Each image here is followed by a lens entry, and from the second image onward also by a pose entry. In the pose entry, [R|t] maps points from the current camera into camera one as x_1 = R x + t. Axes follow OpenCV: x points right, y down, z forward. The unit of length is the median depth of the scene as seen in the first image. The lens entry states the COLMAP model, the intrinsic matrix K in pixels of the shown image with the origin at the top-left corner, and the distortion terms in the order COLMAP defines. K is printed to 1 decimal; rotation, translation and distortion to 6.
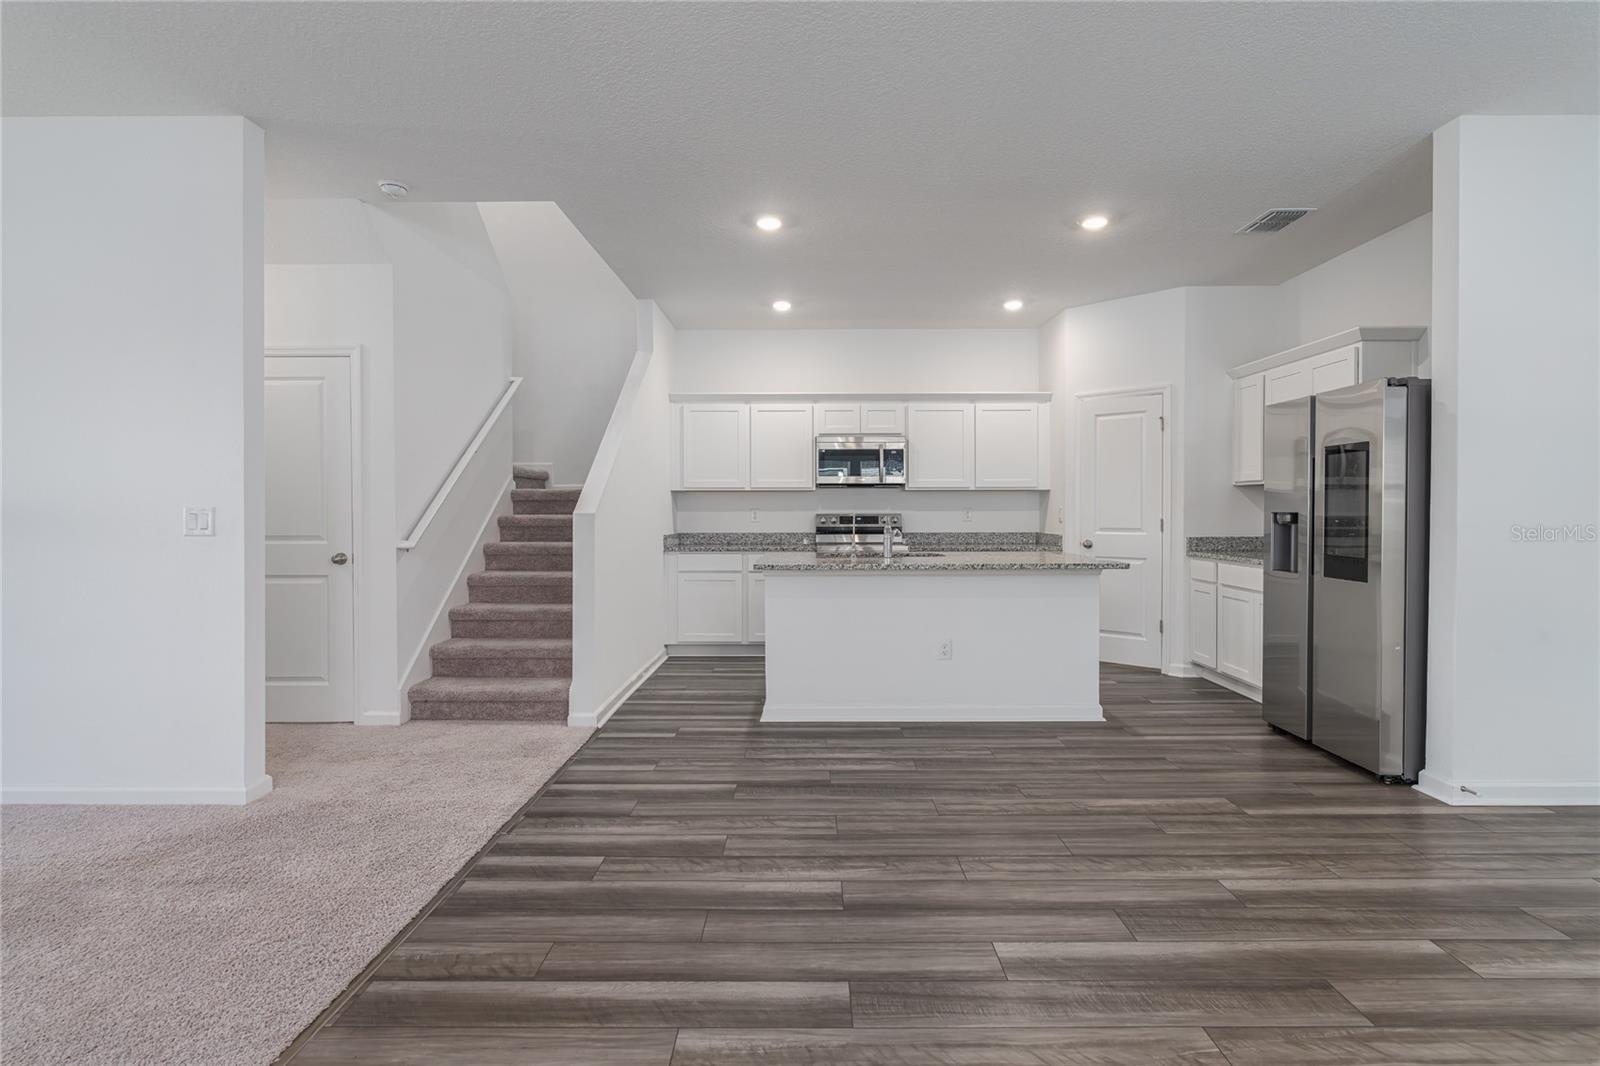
lens RADIAL K [[727.7, 0, 792.1], [0, 727.7, 520.1], [0, 0, 1]] dist [-0.001510, 0.000216]
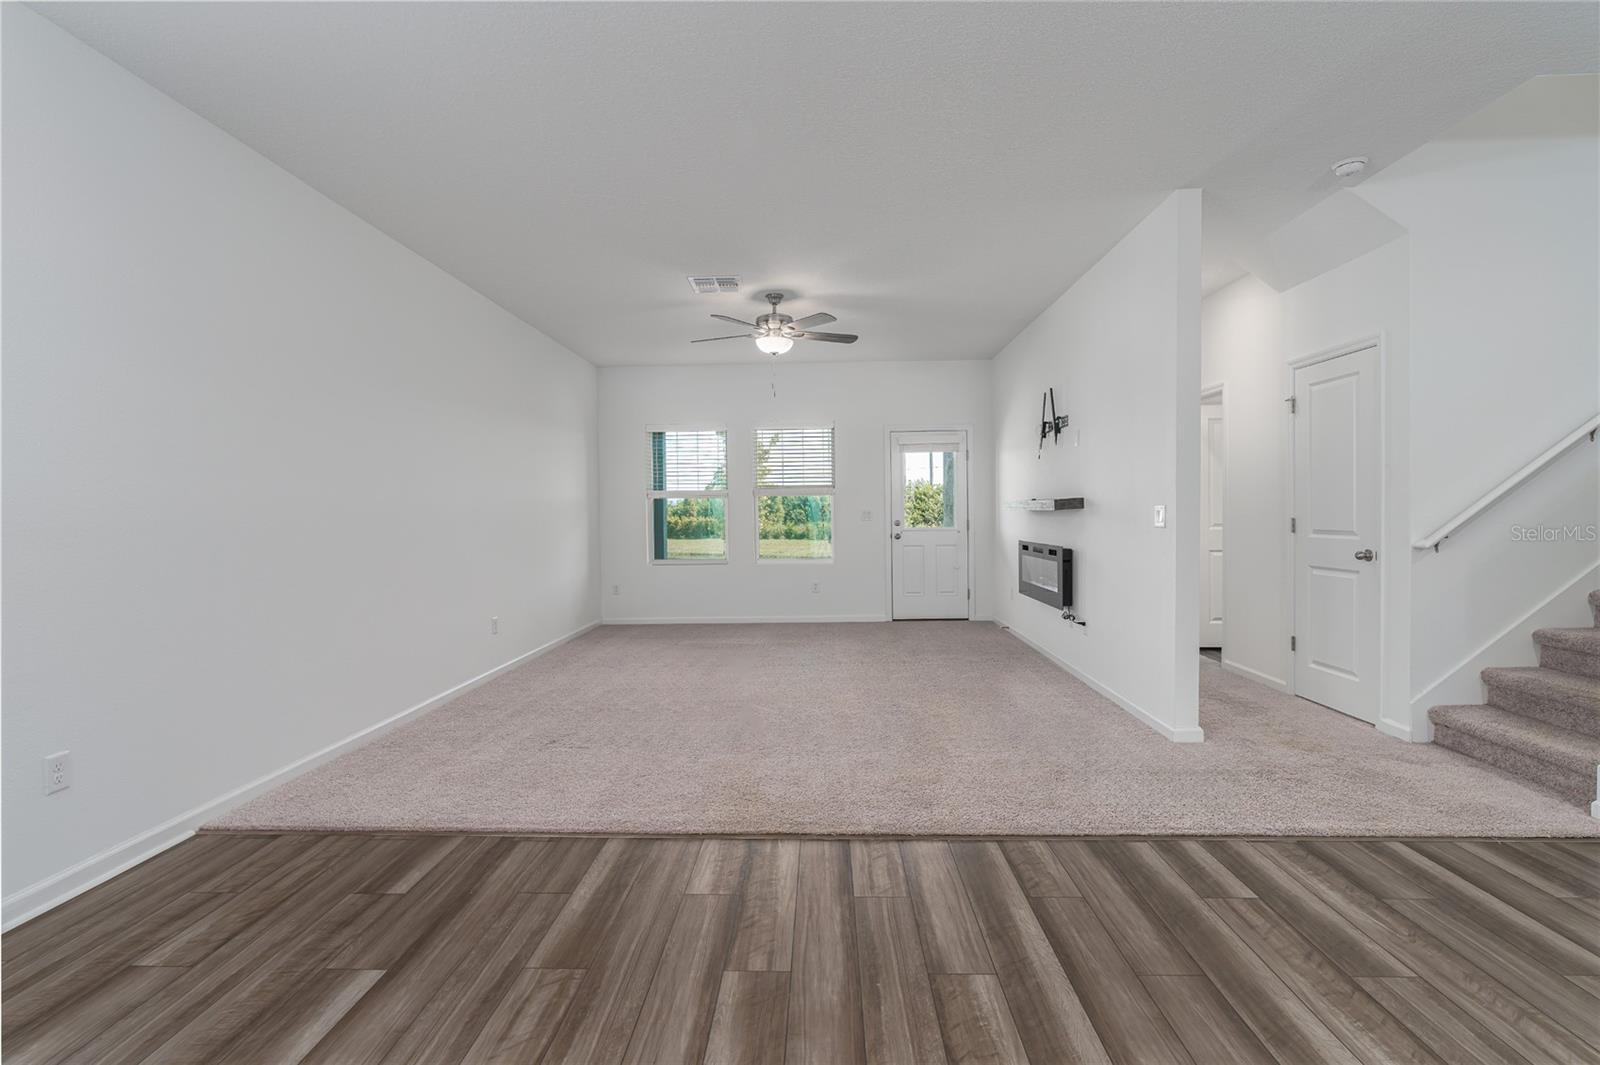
lens RADIAL K [[780.5, 0, 884.6], [0, 780.5, 529.6], [0, 0, 1]] dist [-0.000088, 0.000250]
pose [[0.077573, 0.024090, -0.996696, 0.418242], [-0.003667, 0.999708, 0.023877, -0.004335], [0.996980, 0.001803, 0.077638, 0.305623]]
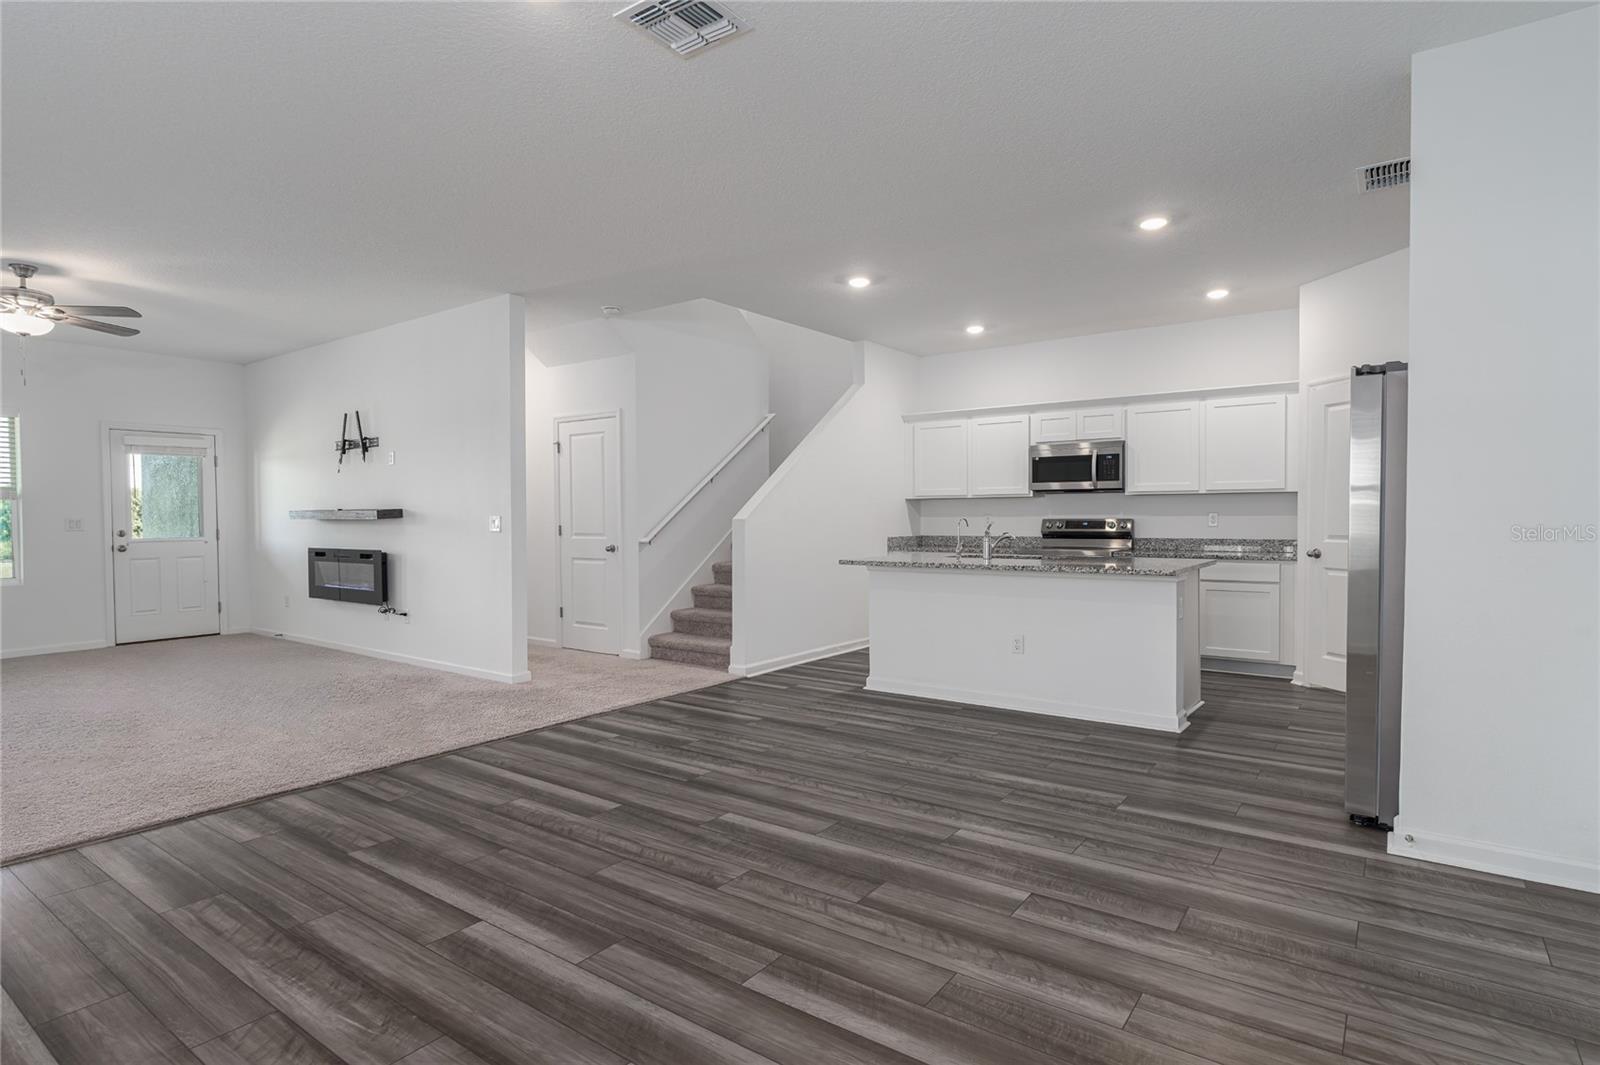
lens RADIAL K [[700.9, 0, 816.3], [0, 700.9, 533.4], [0, 0, 1]] dist [-0.001329, 0.000115]
pose [[0.856638, 0.010532, -0.515811, 0.582472], [-0.003675, 0.999891, 0.014312, -0.001690], [0.515905, -0.010365, 0.856583, -0.058109]]
